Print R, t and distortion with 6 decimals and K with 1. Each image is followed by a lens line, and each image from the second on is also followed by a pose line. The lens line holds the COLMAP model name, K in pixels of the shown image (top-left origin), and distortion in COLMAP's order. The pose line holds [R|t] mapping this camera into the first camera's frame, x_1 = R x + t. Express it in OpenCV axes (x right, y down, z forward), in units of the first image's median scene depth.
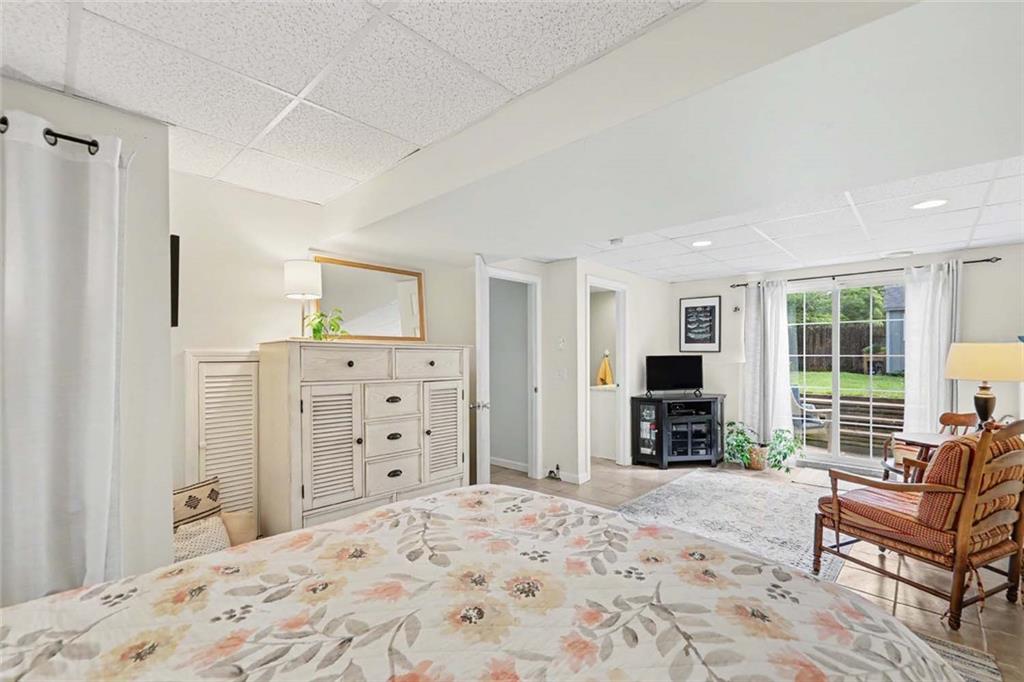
lens RADIAL K [[438.3, 0, 513.7], [0, 438.3, 355.7], [0, 0, 1]] dist [0.001173, 0.000158]
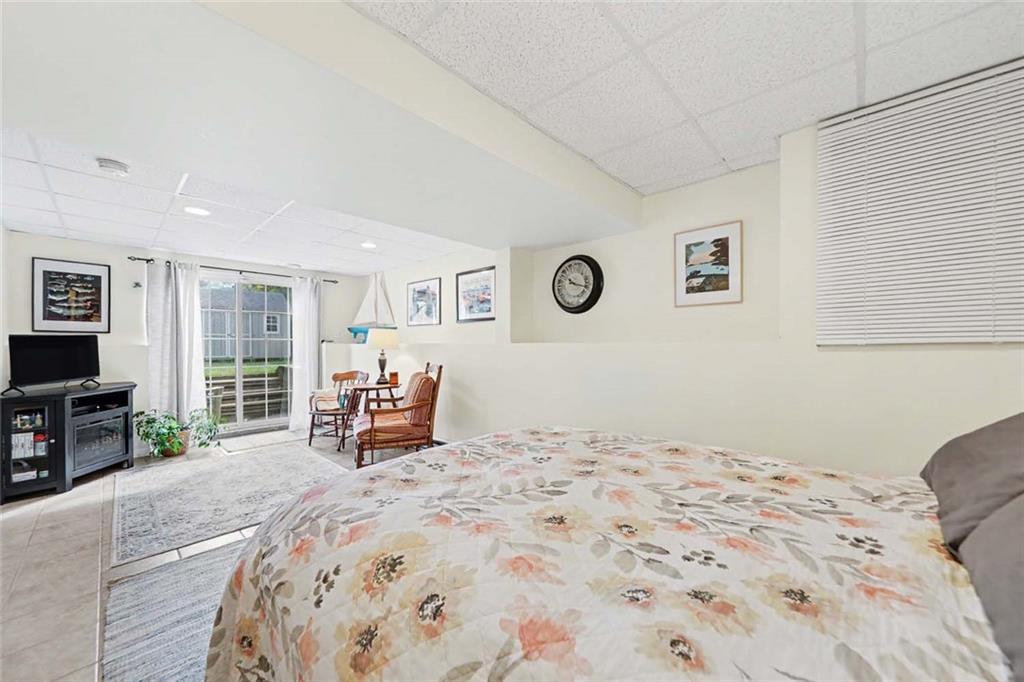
lens RADIAL K [[375.6, 0, 506.6], [0, 375.6, 351.0], [0, 0, 1]] dist [0.005174, -0.000168]
pose [[0.015107, -0.014804, 0.999776, -0.532776], [0.006969, 0.999868, 0.014700, 0.046285], [-0.999862, 0.006746, 0.015208, 0.518768]]
